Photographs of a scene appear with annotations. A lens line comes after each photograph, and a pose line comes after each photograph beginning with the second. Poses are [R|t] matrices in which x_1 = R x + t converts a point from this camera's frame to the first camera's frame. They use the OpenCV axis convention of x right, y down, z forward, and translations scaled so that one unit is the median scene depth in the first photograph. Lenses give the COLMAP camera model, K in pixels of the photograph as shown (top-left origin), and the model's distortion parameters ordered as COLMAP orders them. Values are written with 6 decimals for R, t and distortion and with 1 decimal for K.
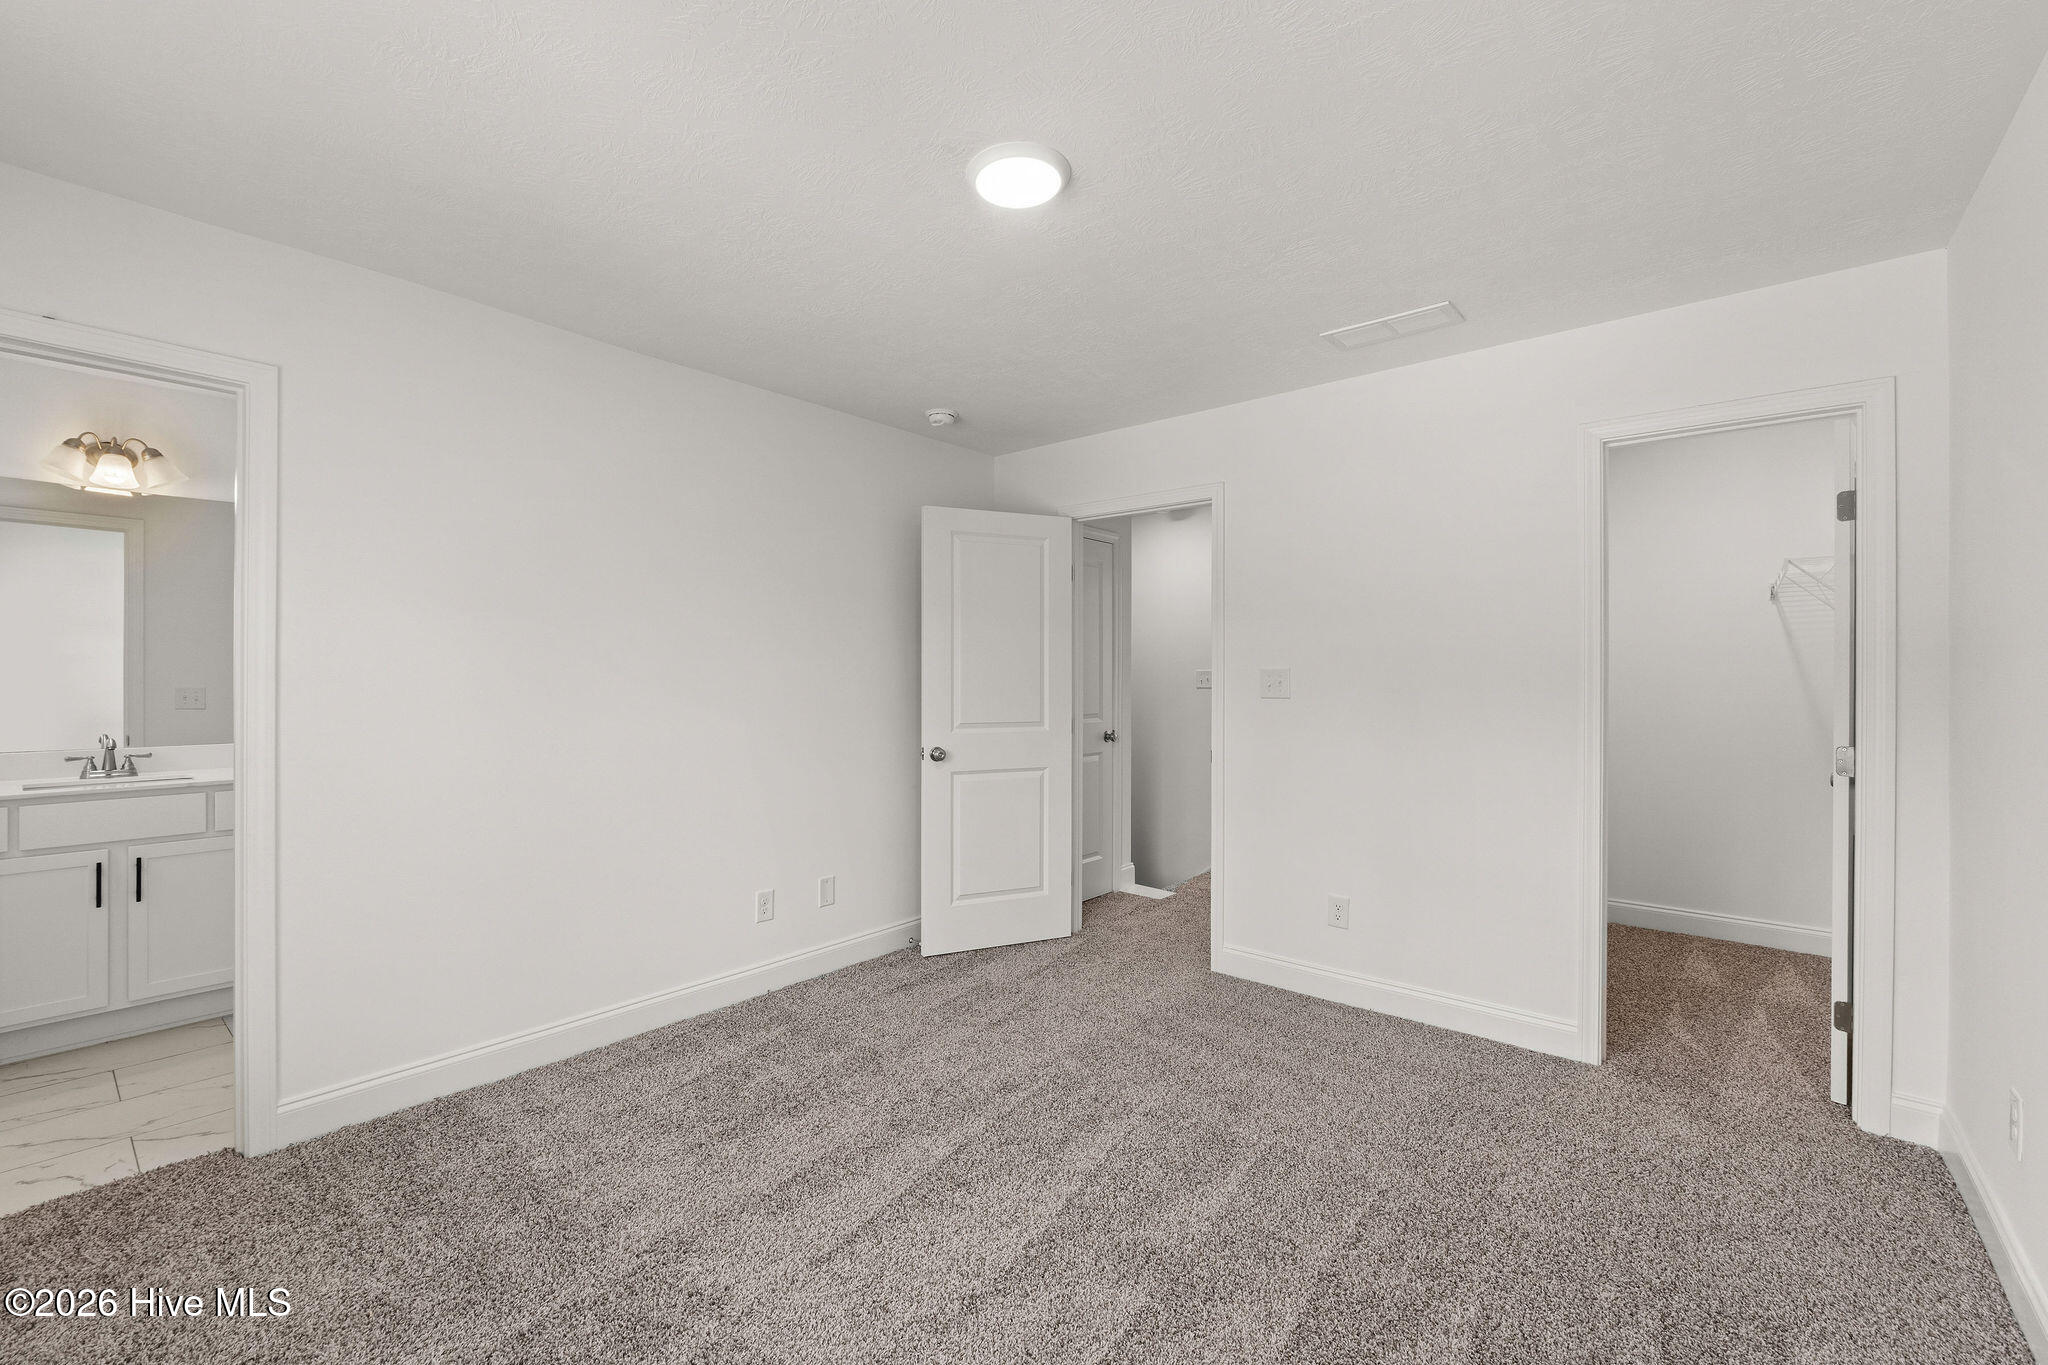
lens RADIAL K [[866.6, 0, 1031.7], [0, 866.6, 681.3], [0, 0, 1]] dist [-0.000441, -0.000740]
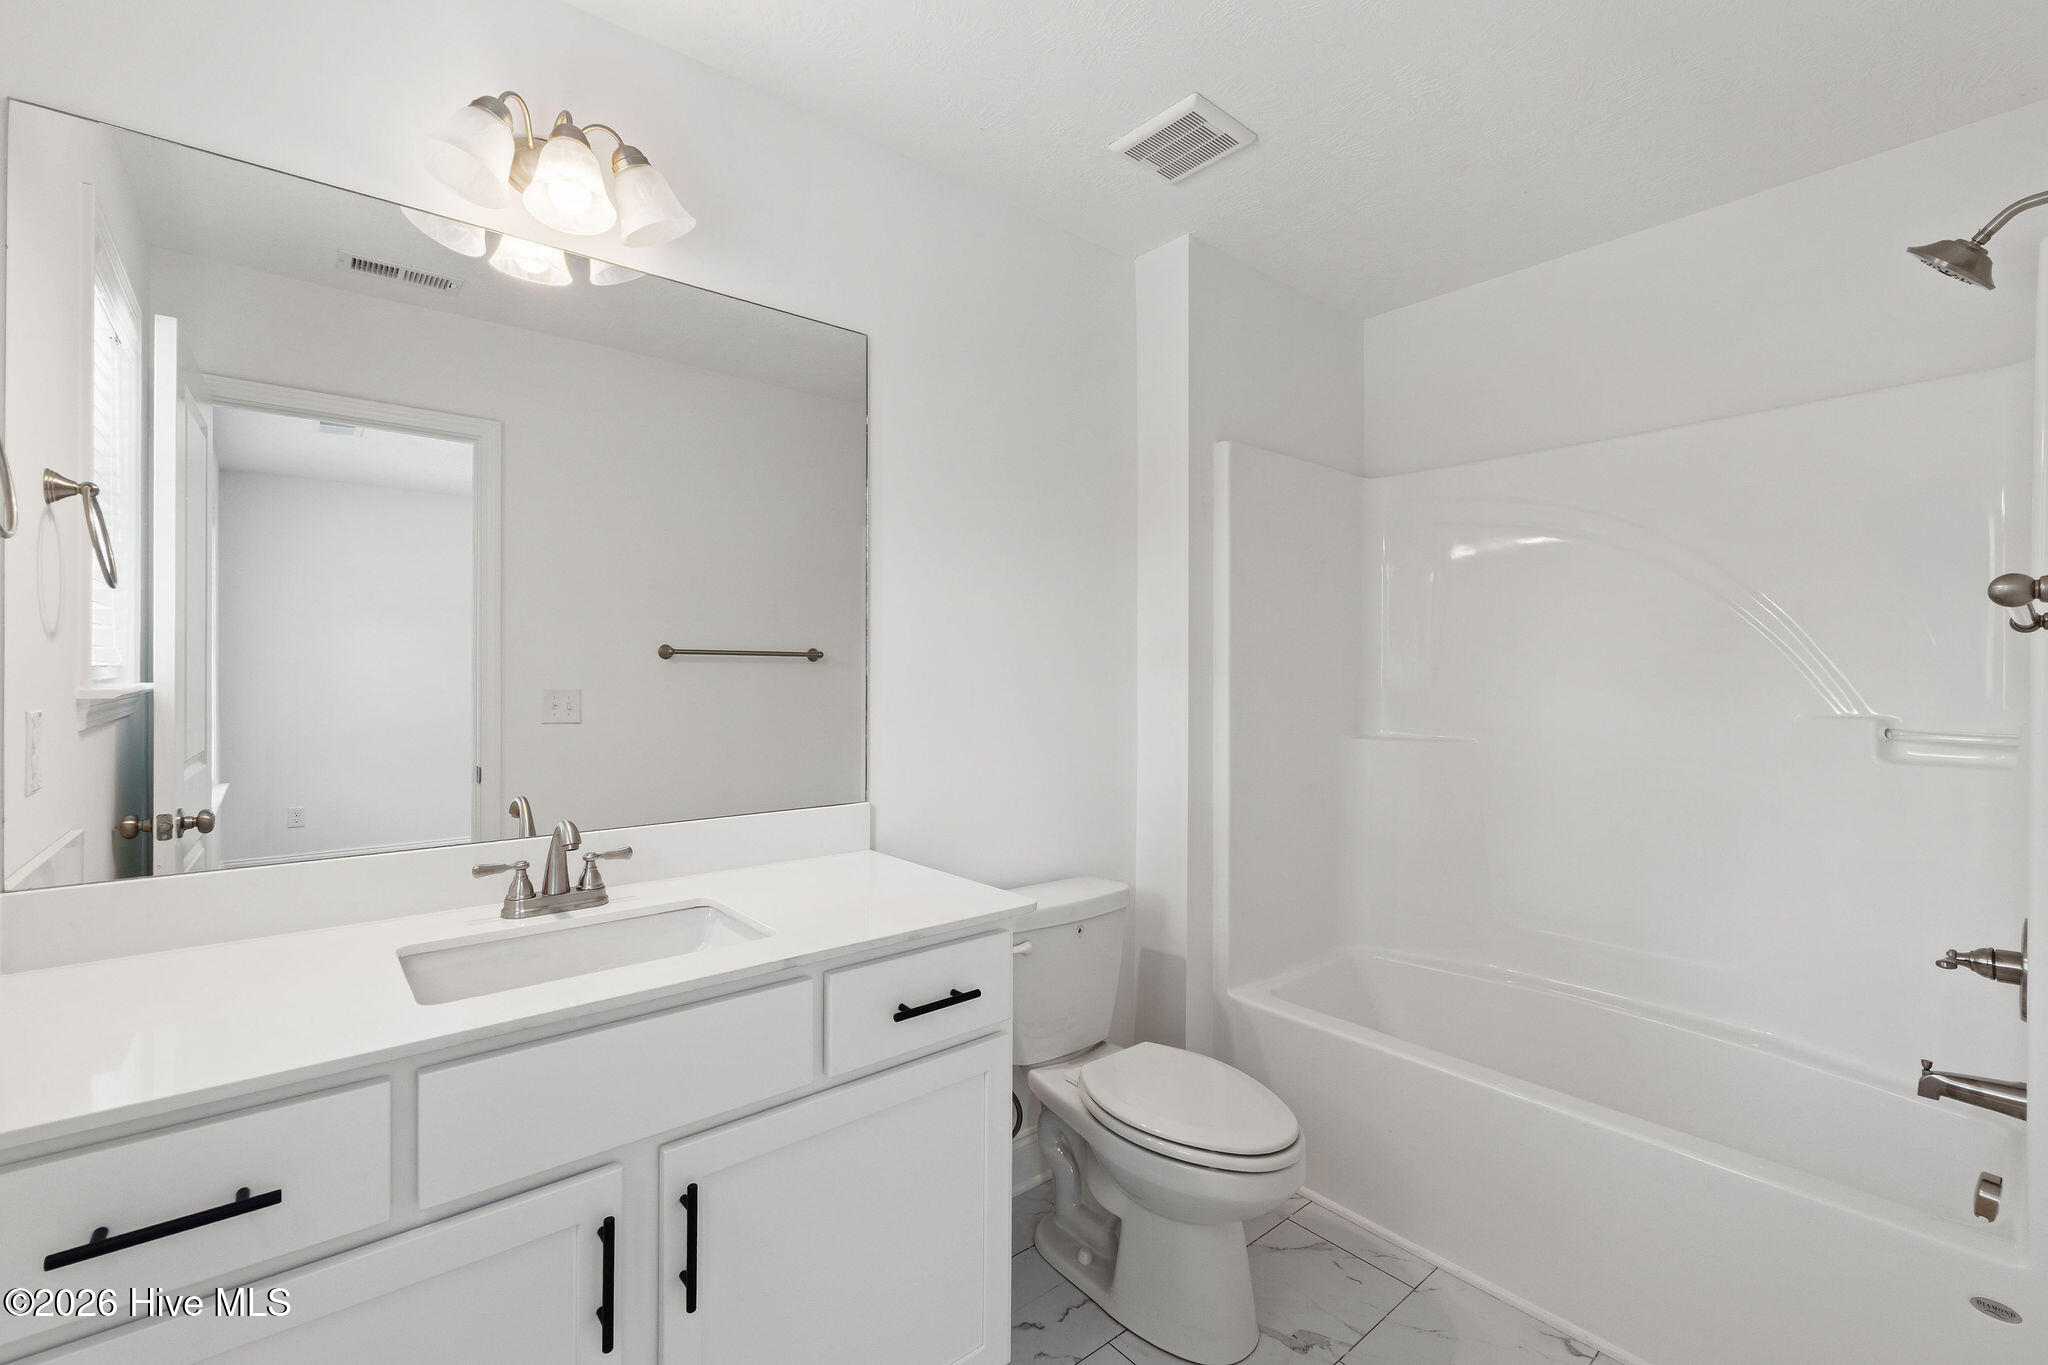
lens RADIAL K [[866.6, 0, 1021.9], [0, 866.6, 664.5], [0, 0, 1]] dist [-0.000441, -0.000740]
pose [[0.985855, -0.008569, -0.167383, -0.779592], [0.007009, 0.999926, -0.009907, -0.002536], [0.167456, 0.008594, 0.985842, 0.627884]]
